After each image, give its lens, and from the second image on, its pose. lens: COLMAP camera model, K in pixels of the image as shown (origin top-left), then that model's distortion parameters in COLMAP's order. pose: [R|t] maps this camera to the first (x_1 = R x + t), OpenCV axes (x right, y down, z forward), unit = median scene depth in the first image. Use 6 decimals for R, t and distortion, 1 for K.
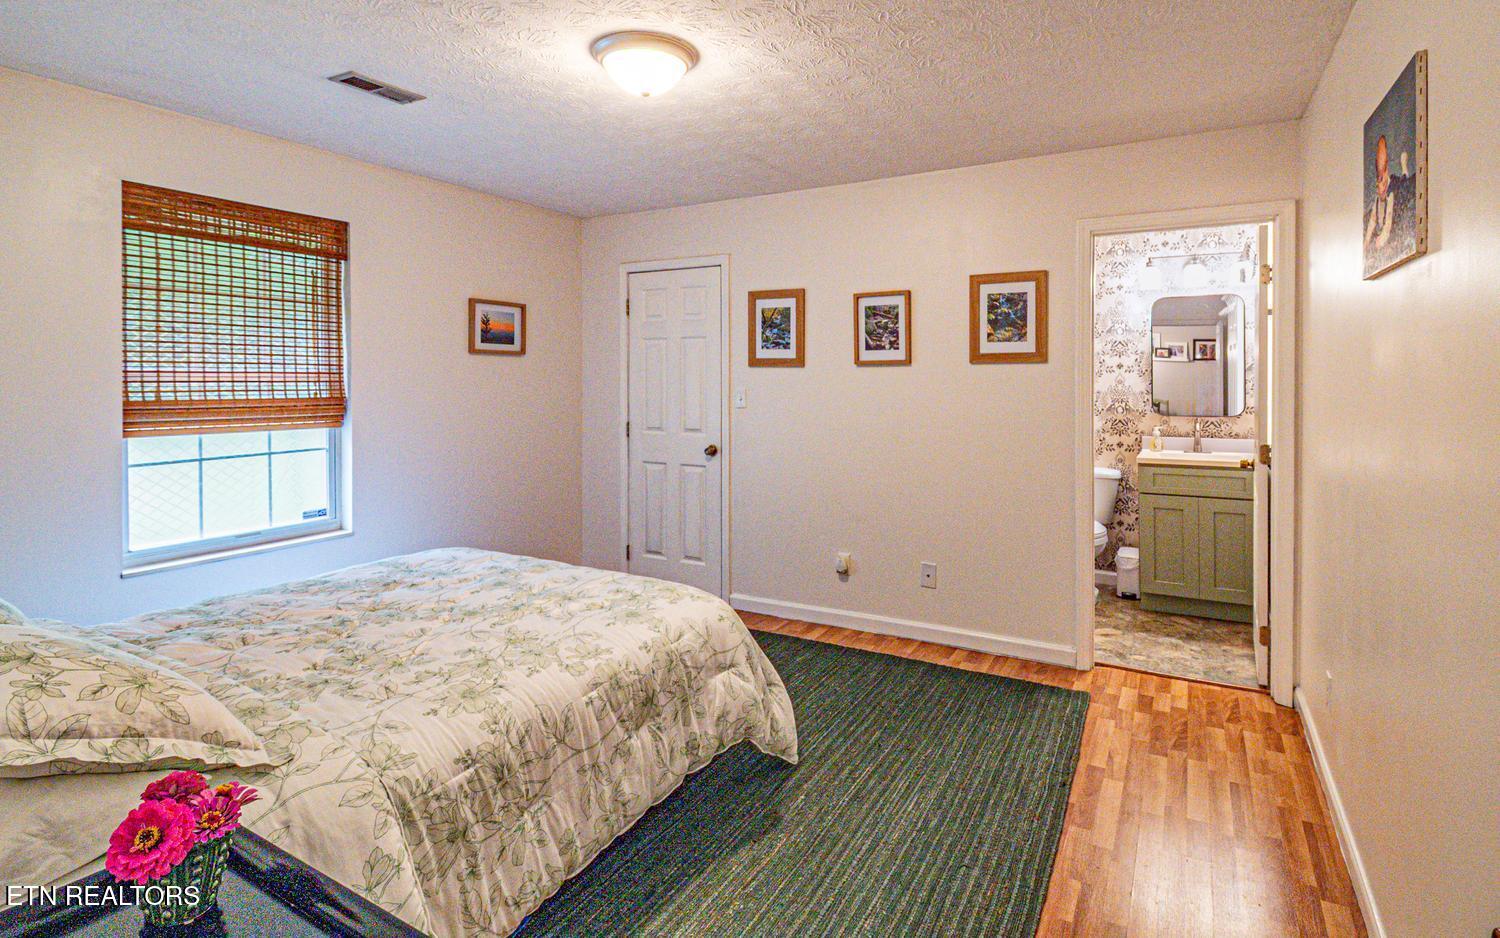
lens RADIAL K [[744.4, 0, 745.5], [0, 744.4, 471.8], [0, 0, 1]] dist [-0.001160, -0.000225]
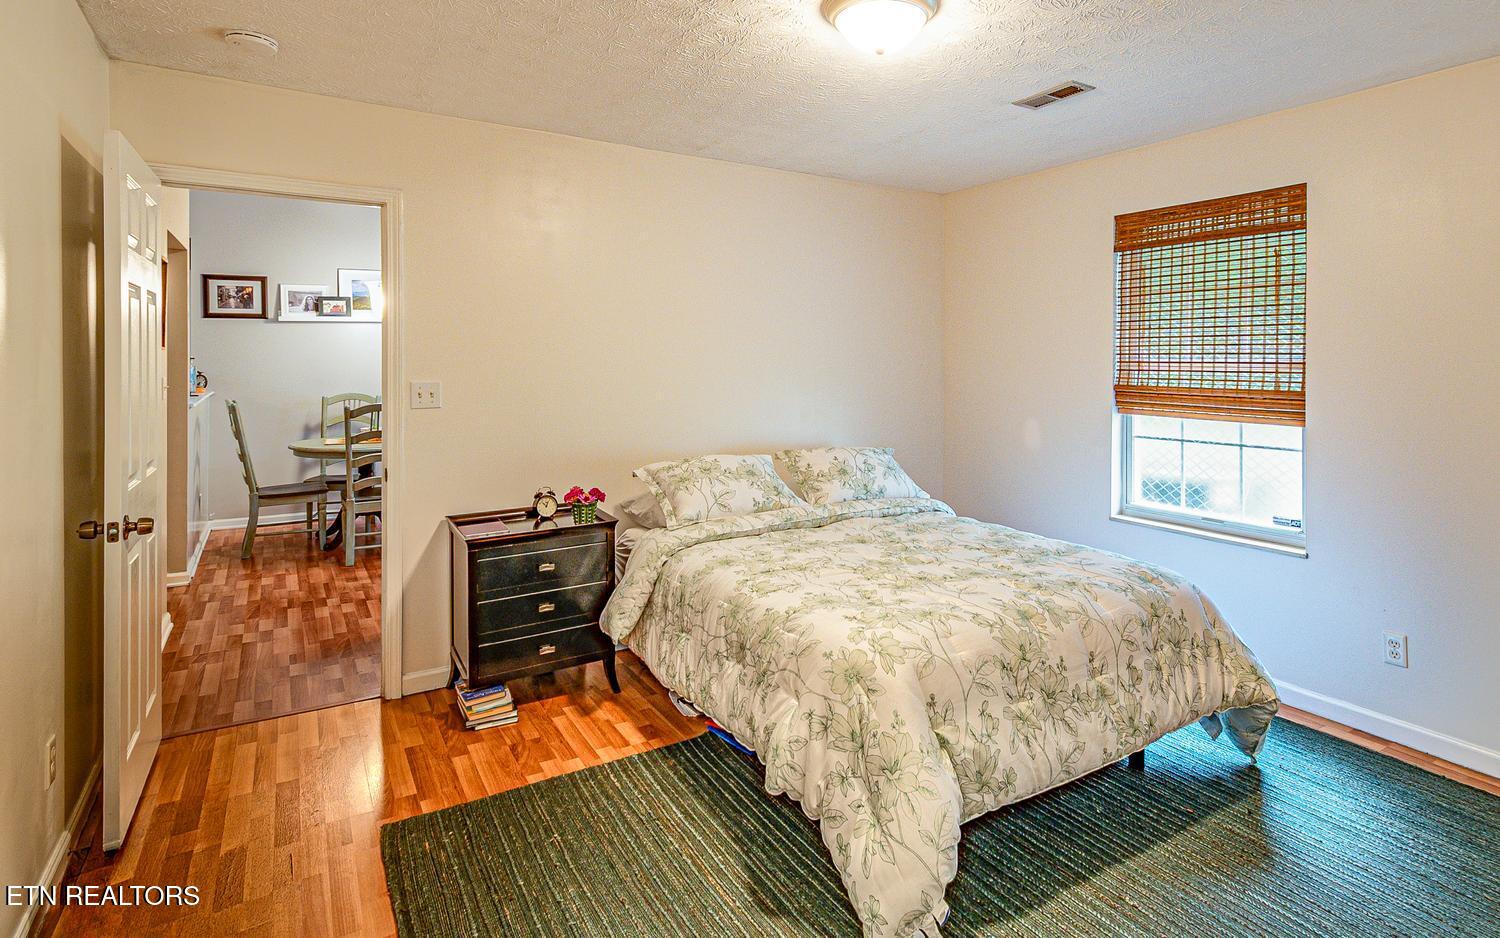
lens RADIAL K [[744.4, 0, 745.5], [0, 744.4, 466.3], [0, 0, 1]] dist [-0.001160, -0.000225]
pose [[-0.475027, 0.113288, -0.872649, 0.561413], [-0.121676, 0.973696, 0.192640, -0.113937], [0.871518, 0.197690, -0.448748, 0.932117]]
